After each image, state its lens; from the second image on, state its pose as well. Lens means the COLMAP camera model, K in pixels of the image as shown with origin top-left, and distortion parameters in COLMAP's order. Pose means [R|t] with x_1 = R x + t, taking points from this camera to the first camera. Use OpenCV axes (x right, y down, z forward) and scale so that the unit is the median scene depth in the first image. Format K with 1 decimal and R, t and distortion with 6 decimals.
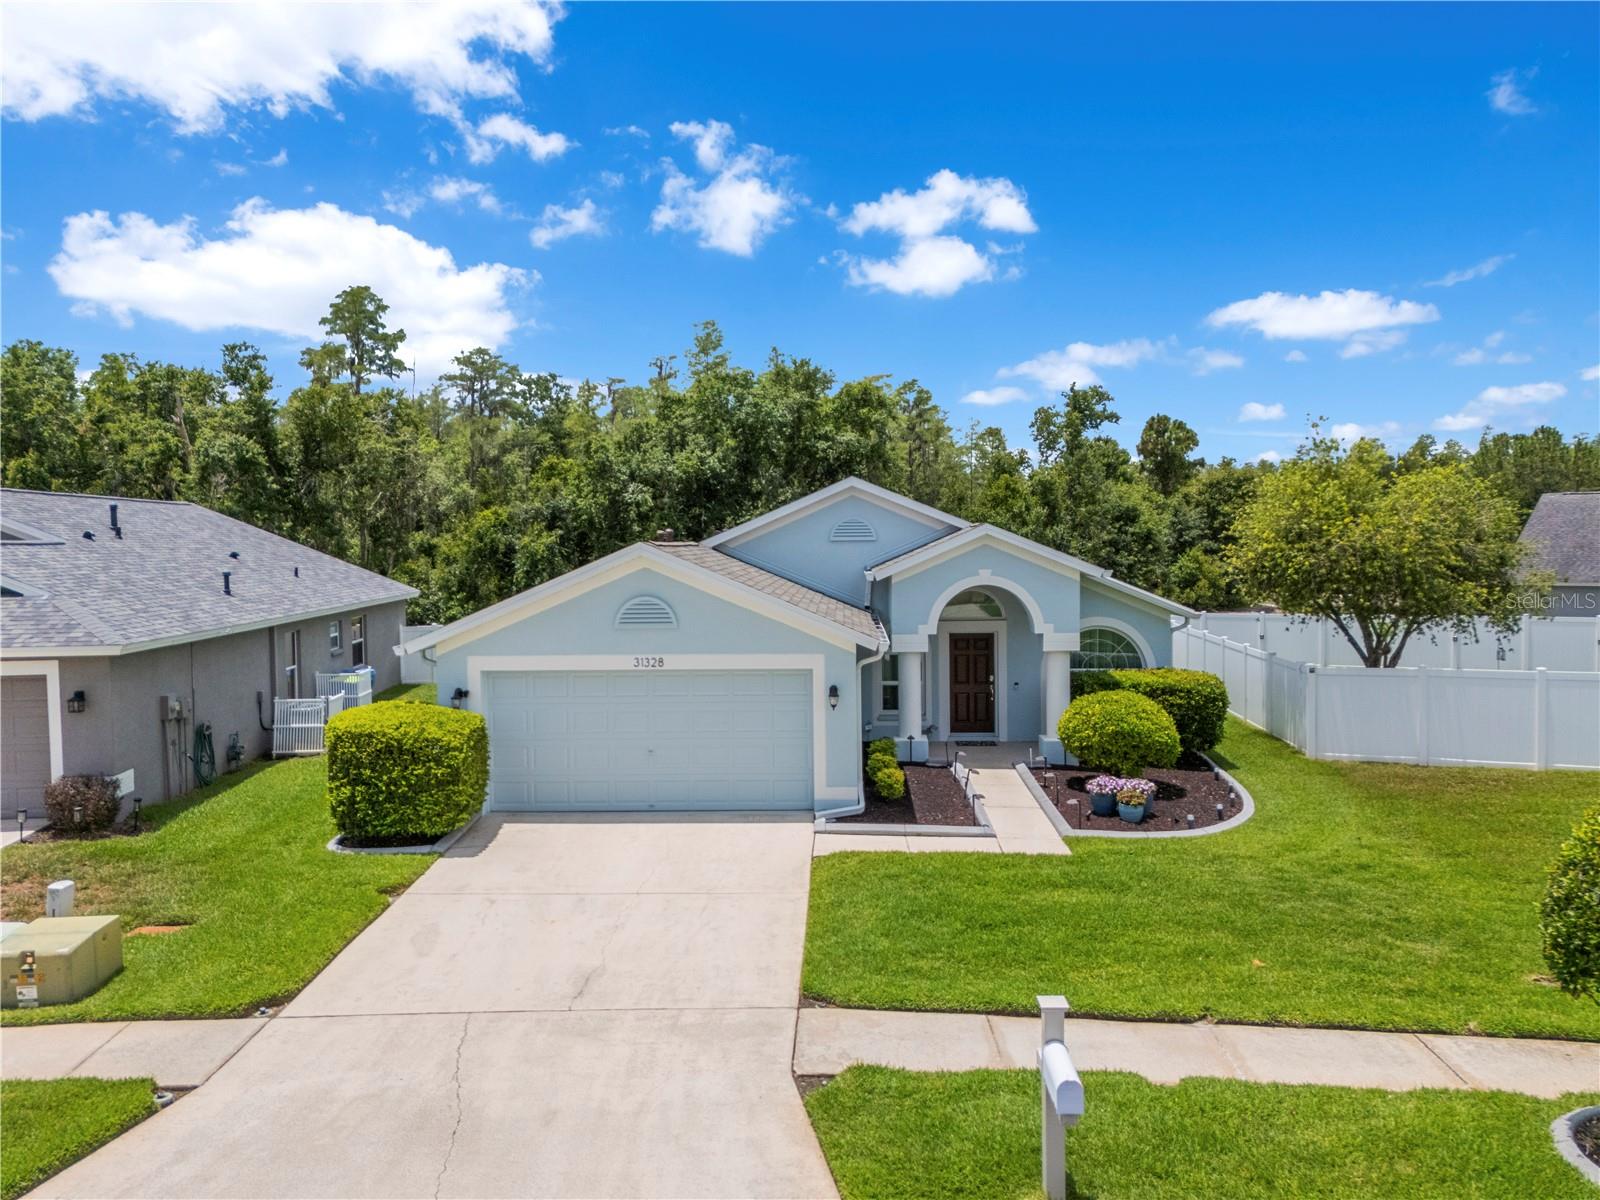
lens RADIAL K [[1173.1, 0, 801.0], [0, 1173.1, 604.6], [0, 0, 1]] dist [0.088168, -0.088315]
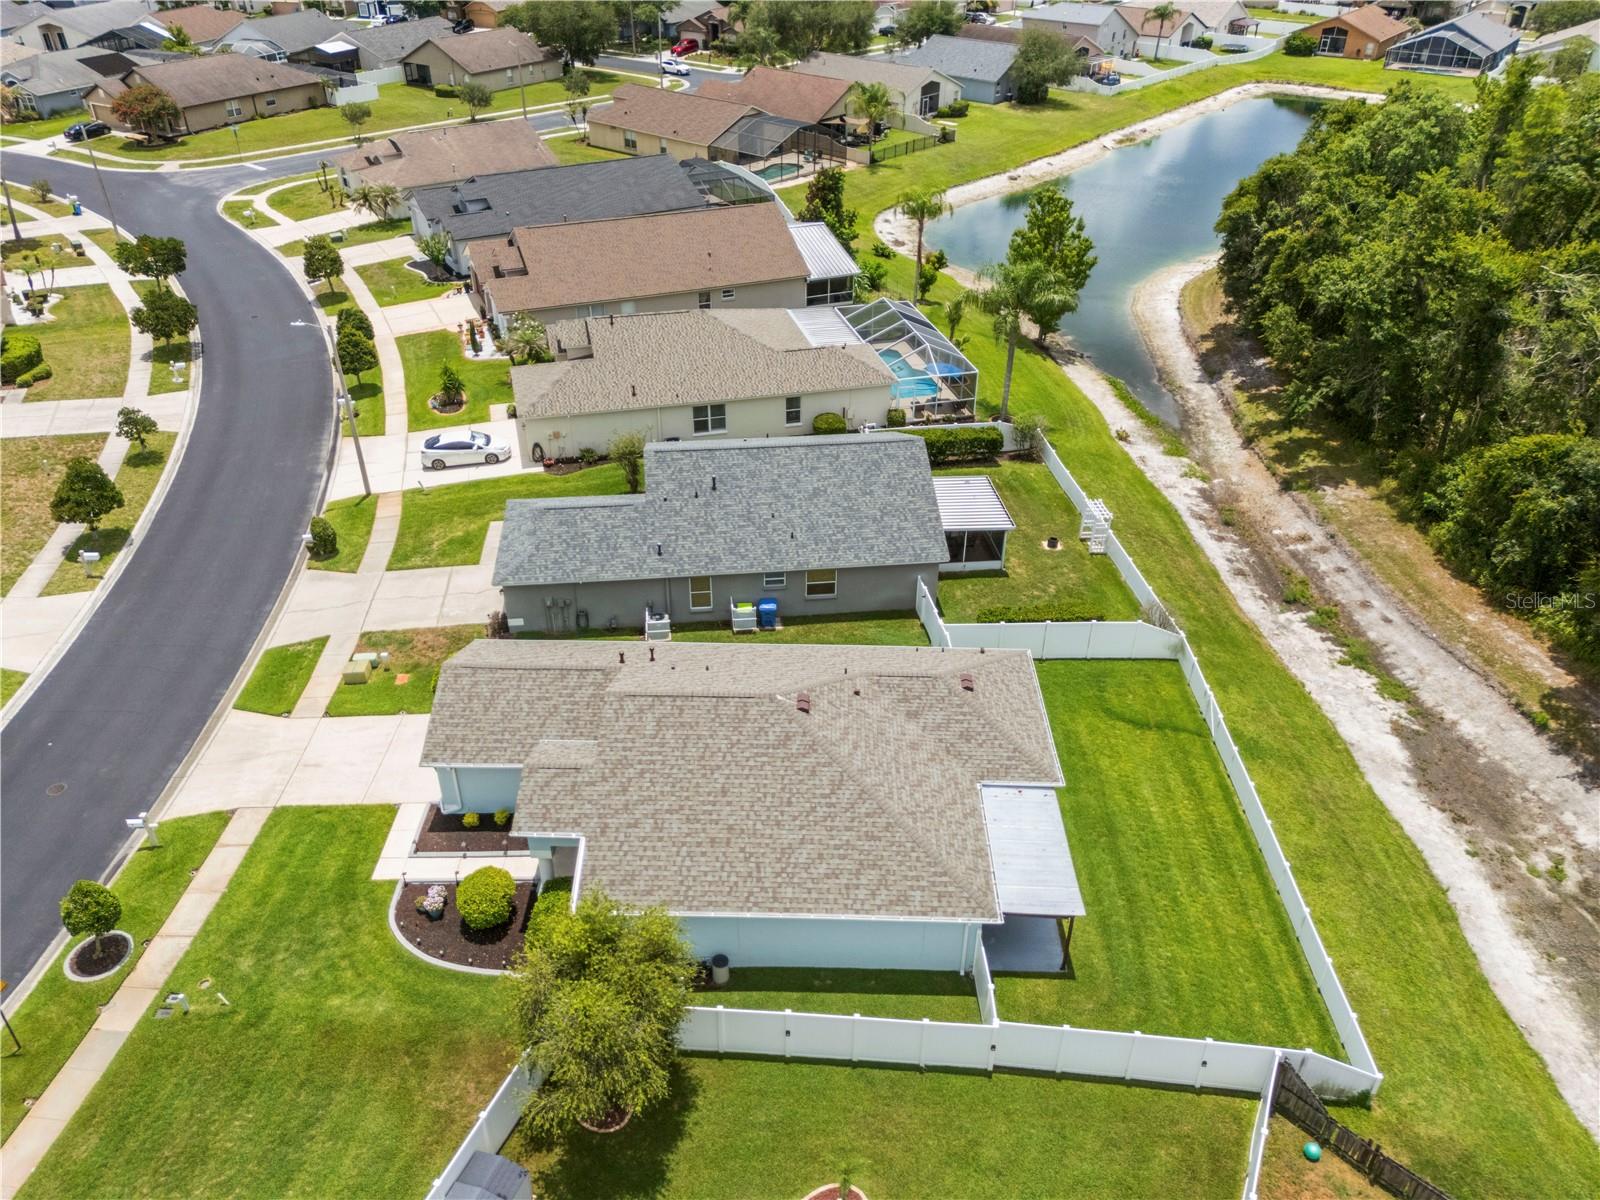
lens RADIAL K [[1173.1, 0, 801.0], [0, 1173.1, 604.6], [0, 0, 1]] dist [0.088168, -0.088315]
pose [[0.018803, 0.554715, -0.831828, 1.756466], [-0.059865, 0.831107, 0.552881, -1.479363], [0.998029, 0.039401, 0.048835, 1.556476]]
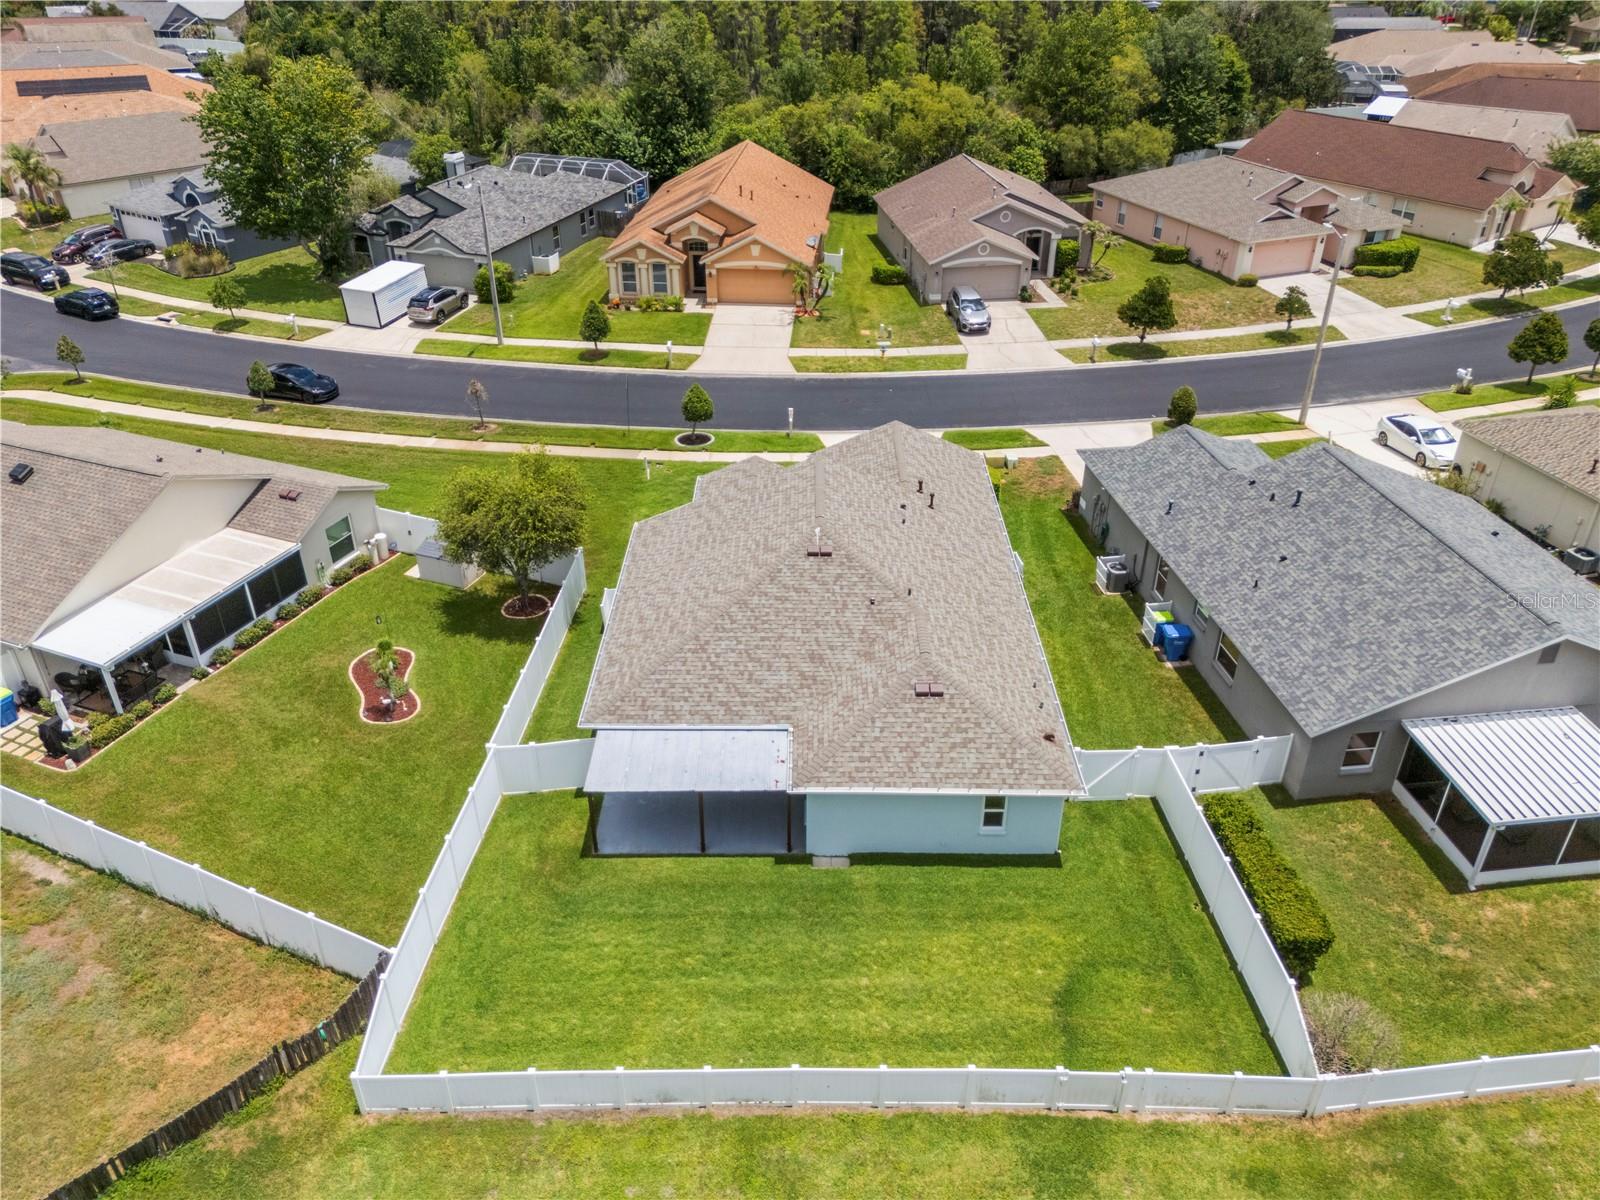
lens RADIAL K [[1173.1, 0, 801.0], [0, 1173.1, 604.6], [0, 0, 1]] dist [0.088168, -0.088315]
pose [[-0.999340, 0.026452, -0.024915, 0.160833], [0.007782, 0.825525, 0.564313, -1.216962], [0.035495, 0.563746, -0.825185, 3.409468]]
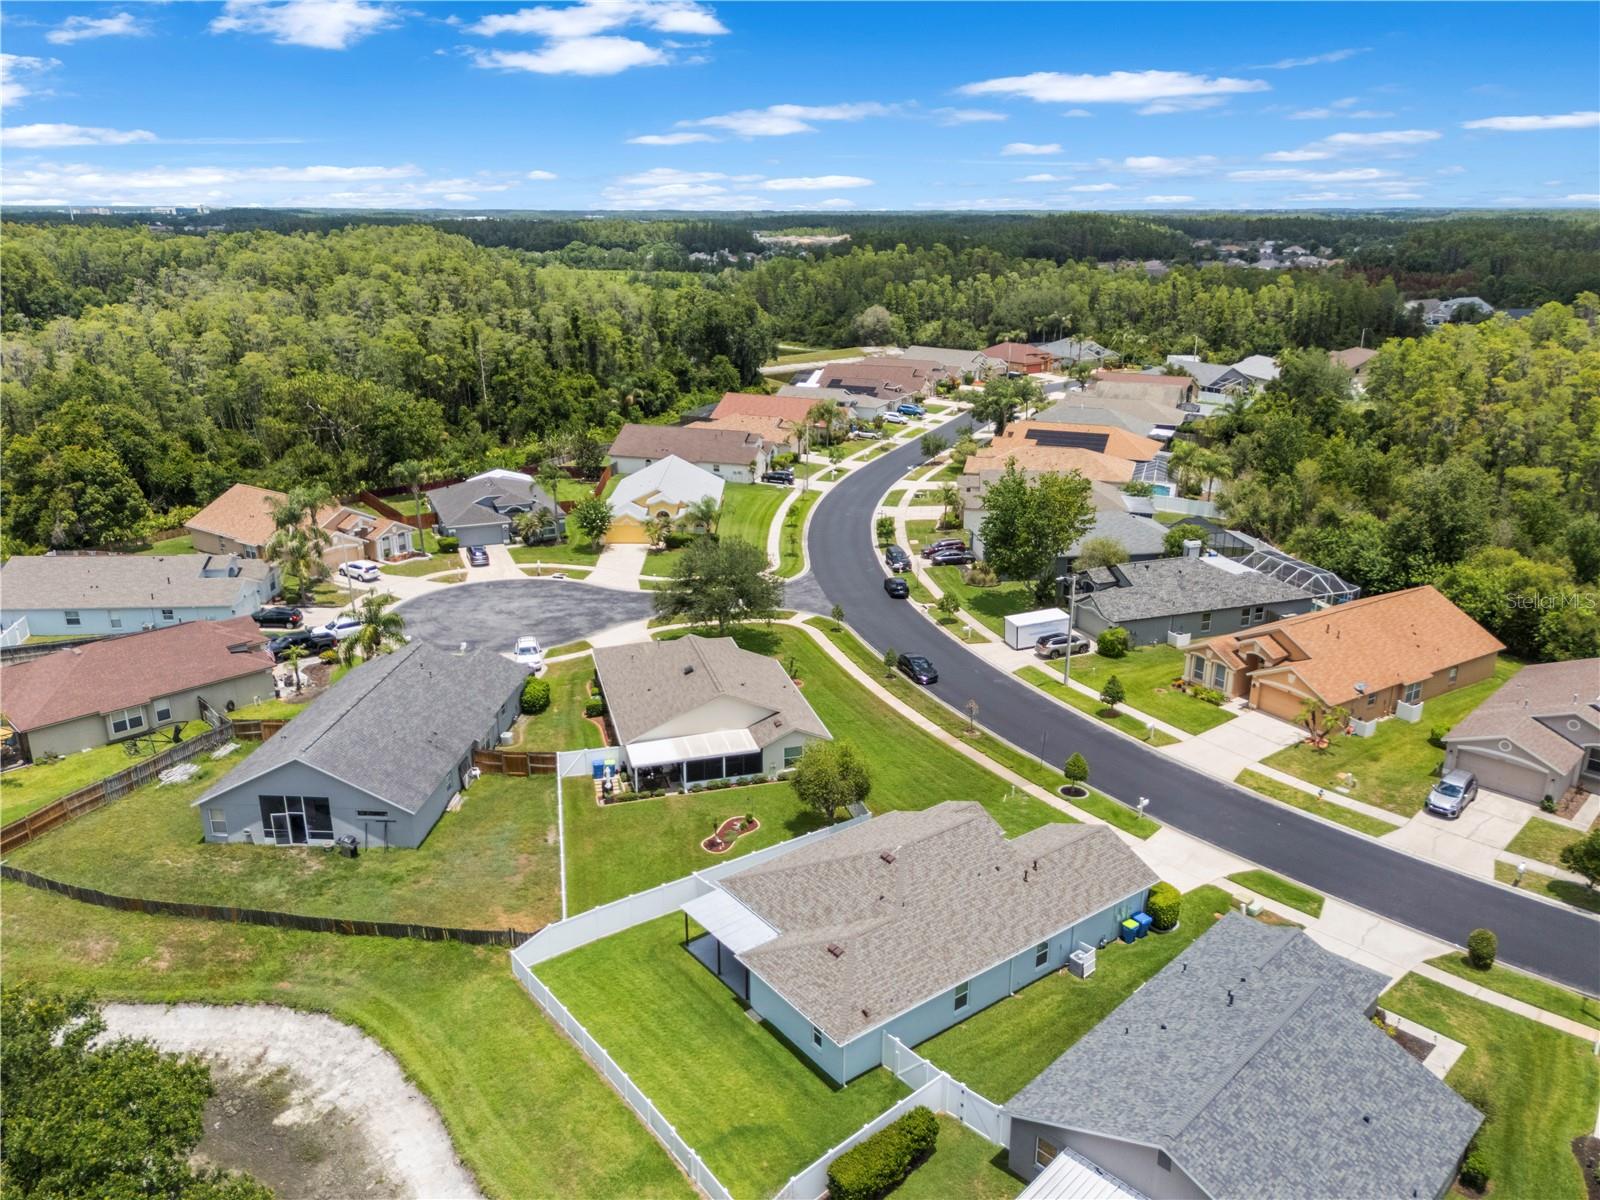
lens RADIAL K [[1173.8, 0, 800.0], [0, 1173.8, 600.0], [0, 0, 1]] dist [0.128453, -0.171164]
pose [[-0.635501, -0.233174, 0.736049, -2.017085], [0.046379, 0.940058, 0.337846, -1.934220], [-0.770705, 0.248838, -0.586594, 3.605821]]
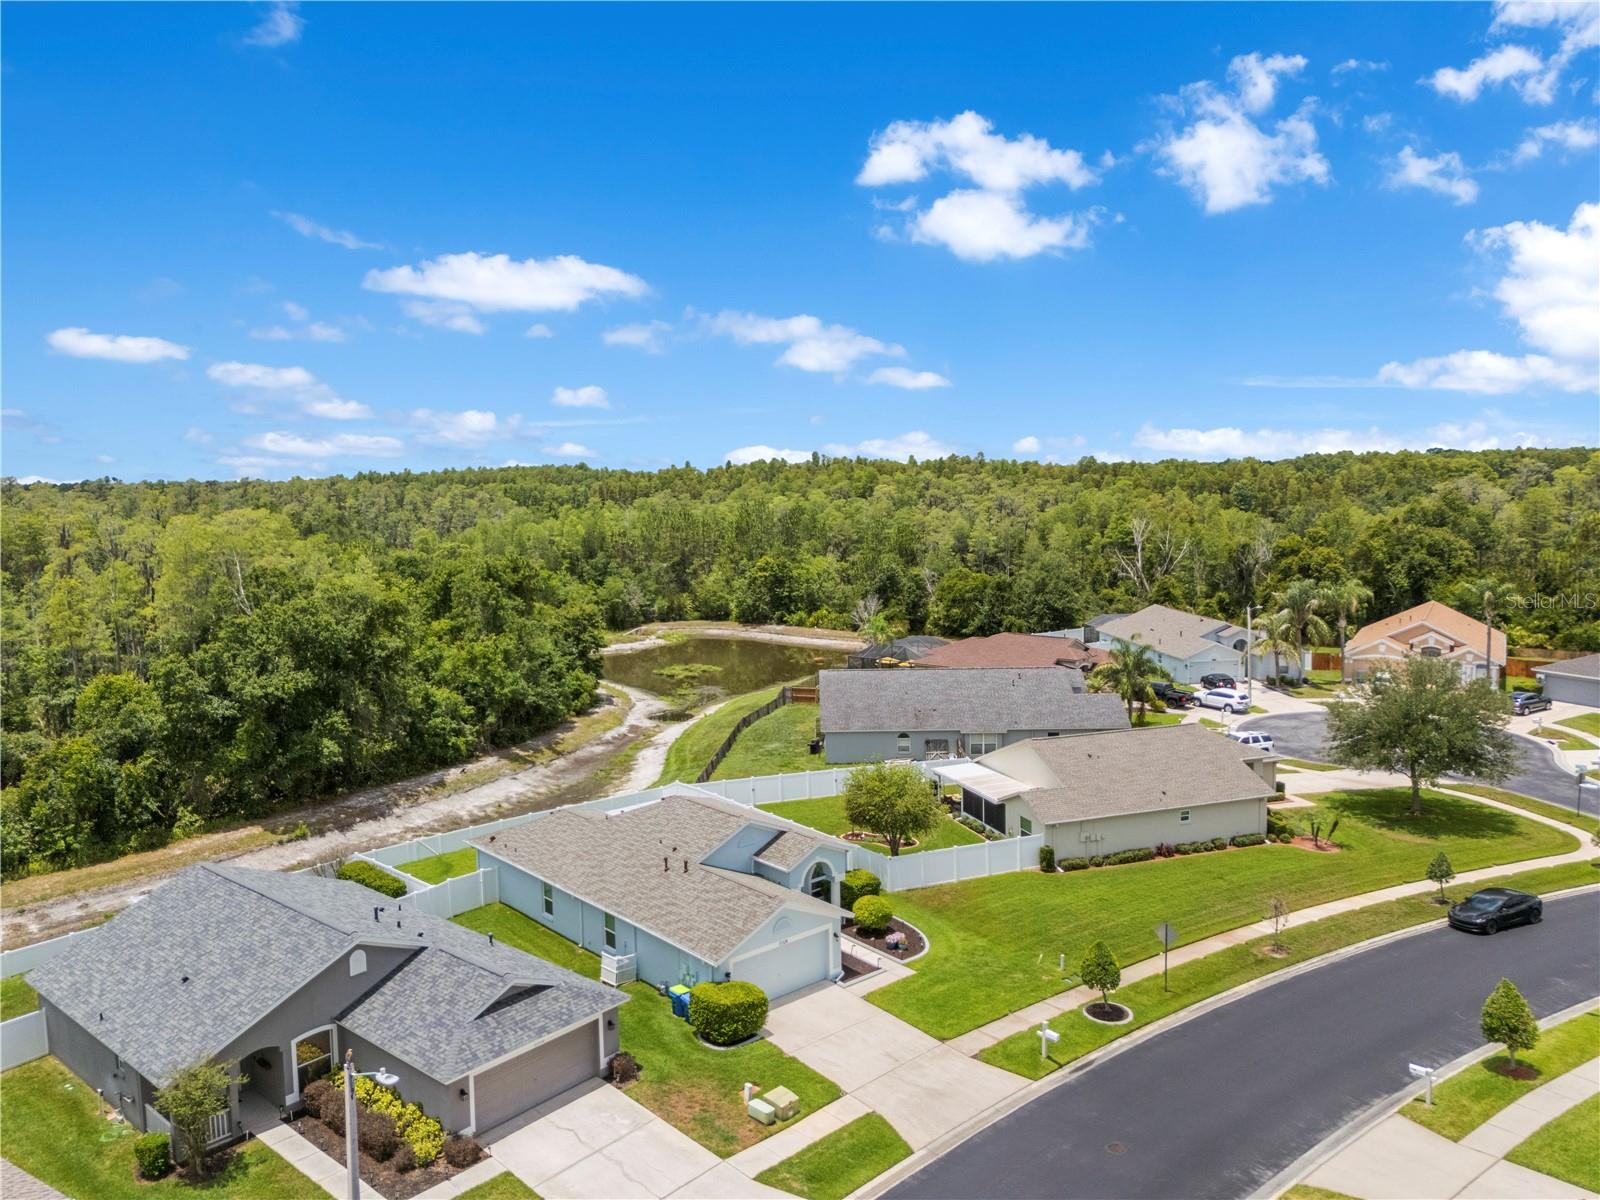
lens RADIAL K [[1173.1, 0, 801.0], [0, 1173.1, 604.6], [0, 0, 1]] dist [0.088168, -0.088315]
pose [[0.728236, -0.078725, 0.680789, -1.844204], [0.048174, 0.996803, 0.063738, -0.872292], [-0.683631, -0.013620, 0.729701, -0.955984]]
